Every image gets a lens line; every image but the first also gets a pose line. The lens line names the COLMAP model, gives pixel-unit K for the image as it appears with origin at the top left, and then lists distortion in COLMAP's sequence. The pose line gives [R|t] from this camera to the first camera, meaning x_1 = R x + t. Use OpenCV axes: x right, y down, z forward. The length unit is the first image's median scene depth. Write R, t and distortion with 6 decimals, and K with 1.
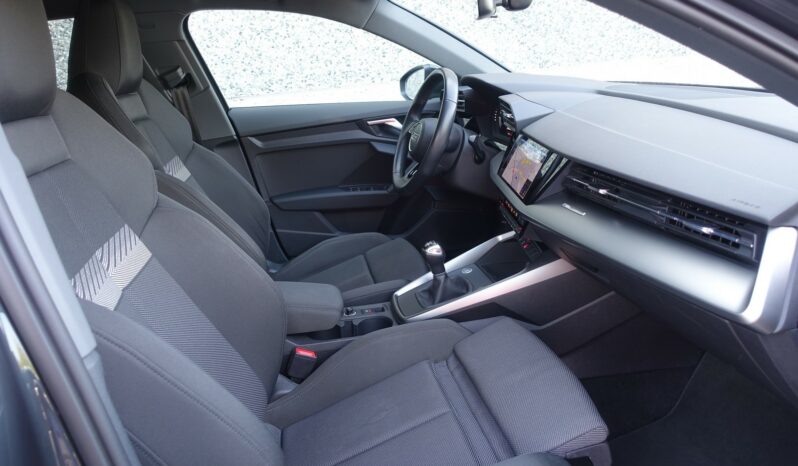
lens RADIAL K [[551.6, 0, 397.4], [0, 551.6, 231.2], [0, 0, 1]] dist [-0.010244, 0.003107]
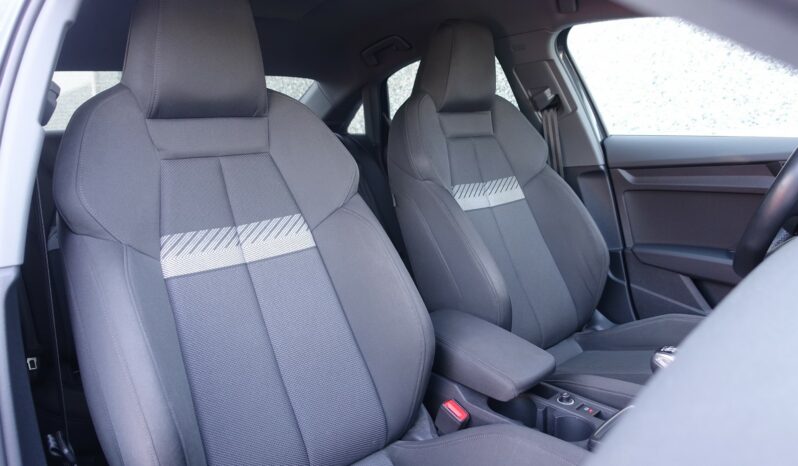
lens RADIAL K [[551.6, 0, 398.3], [0, 551.6, 233.5], [0, 0, 1]] dist [-0.010244, 0.003107]
pose [[0.530622, 0.196935, -0.824413, 0.274642], [-0.246151, 0.966520, 0.072450, -0.051820], [0.811079, 0.164487, 0.561333, 0.258214]]
